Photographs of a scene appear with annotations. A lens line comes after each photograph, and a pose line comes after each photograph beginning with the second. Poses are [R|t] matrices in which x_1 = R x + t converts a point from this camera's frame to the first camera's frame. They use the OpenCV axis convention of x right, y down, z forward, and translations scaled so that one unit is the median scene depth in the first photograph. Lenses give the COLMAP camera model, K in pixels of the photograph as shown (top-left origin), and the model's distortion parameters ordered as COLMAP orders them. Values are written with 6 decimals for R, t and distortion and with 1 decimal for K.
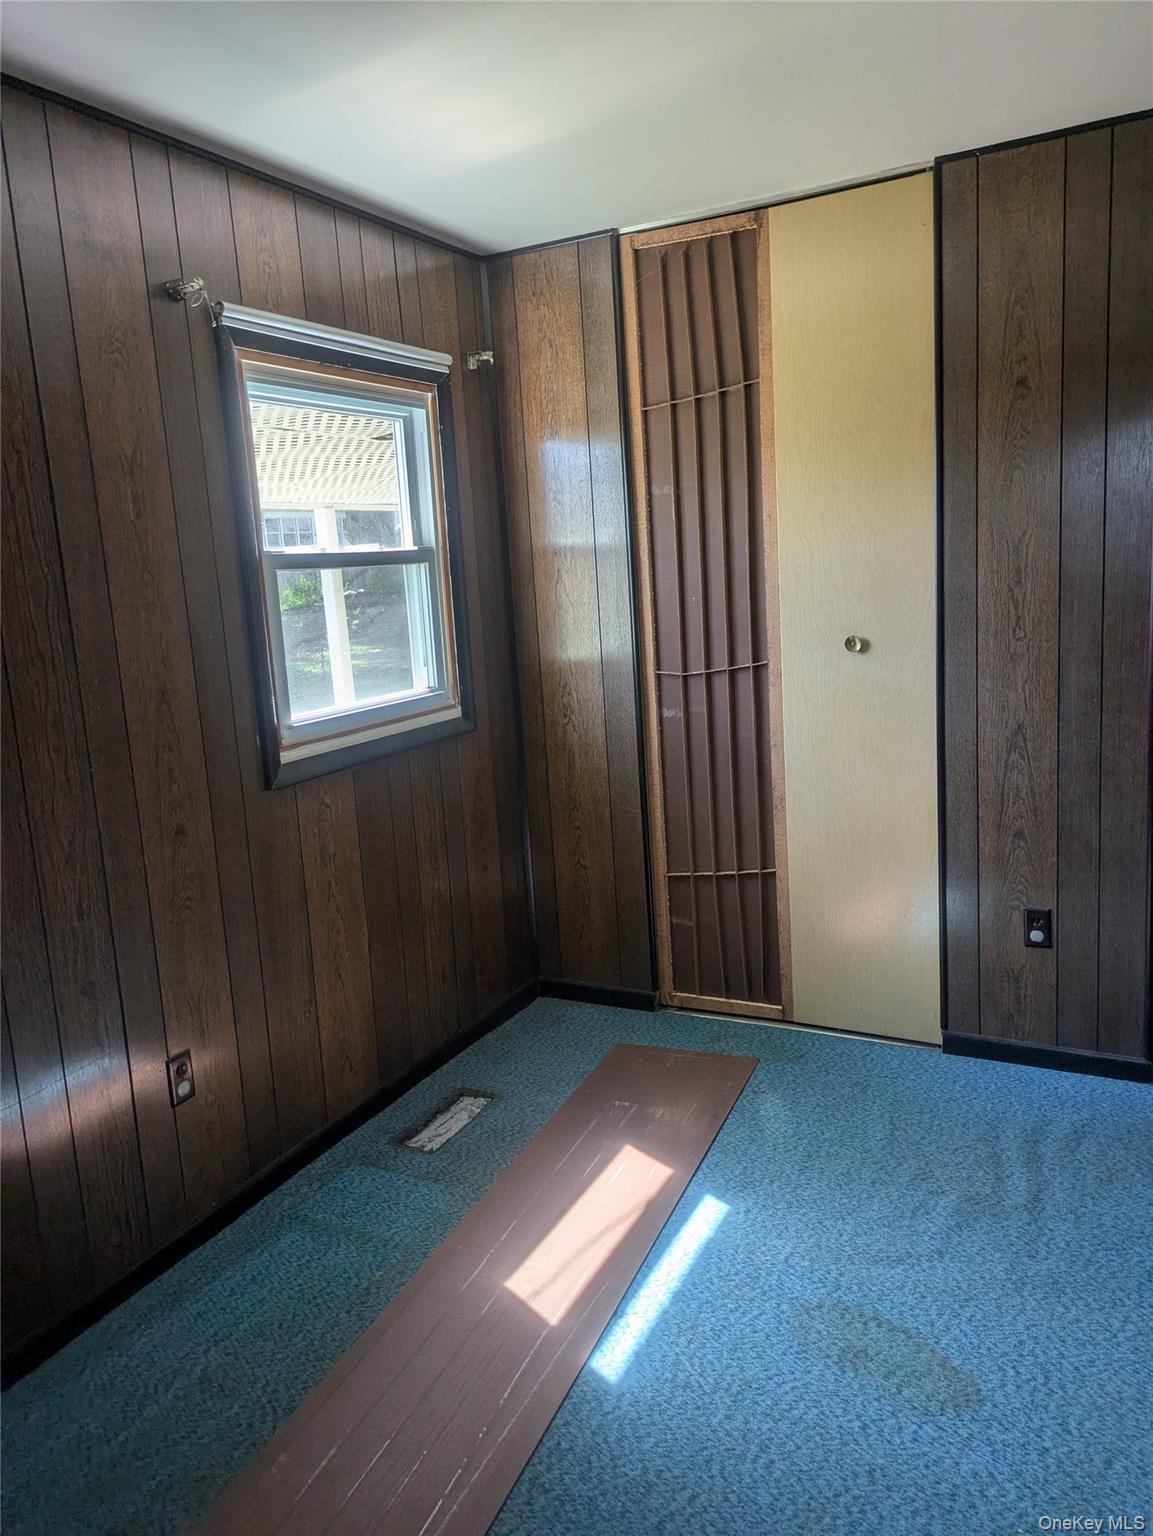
lens RADIAL K [[1138.6, 0, 590.6], [0, 1138.6, 779.2], [0, 0, 1]] dist [0.046619, -0.034265]
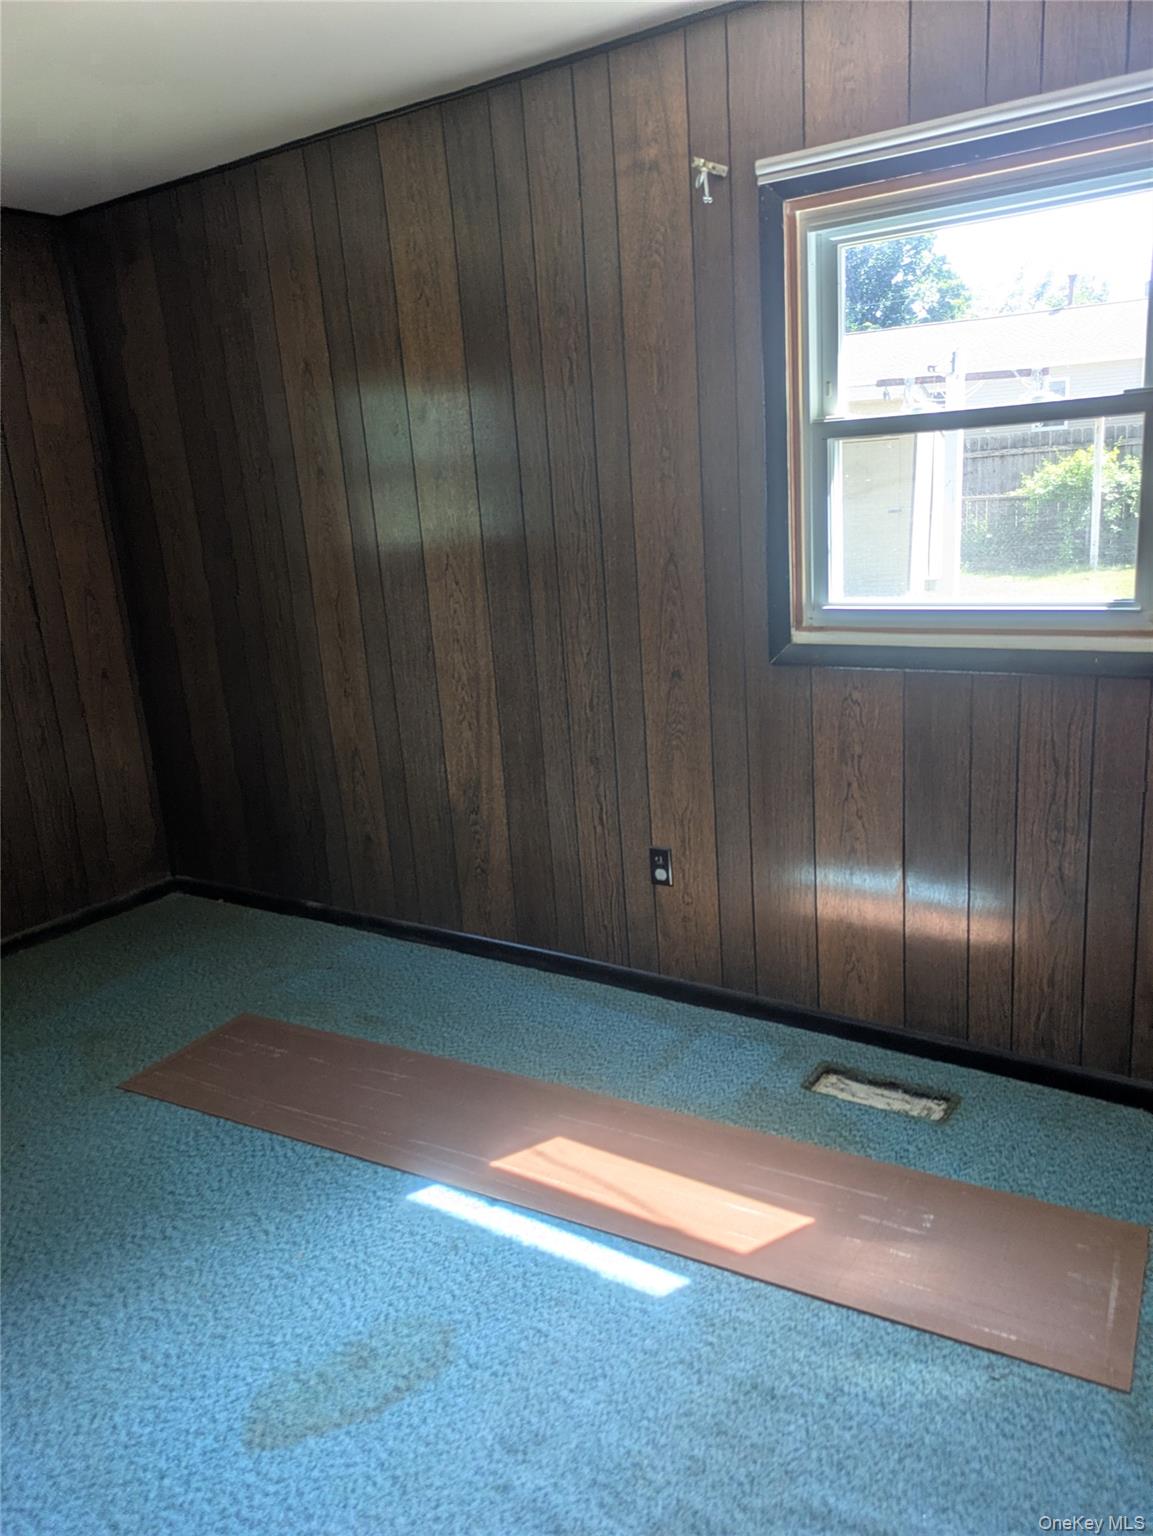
lens RADIAL K [[1138.6, 0, 580.5], [0, 1138.6, 797.0], [0, 0, 1]] dist [0.046619, -0.034265]
pose [[-0.117033, 0.335089, -0.934890, 0.853590], [-0.115791, 0.930335, 0.347951, -0.250812], [0.986355, 0.148973, -0.070080, 1.070887]]
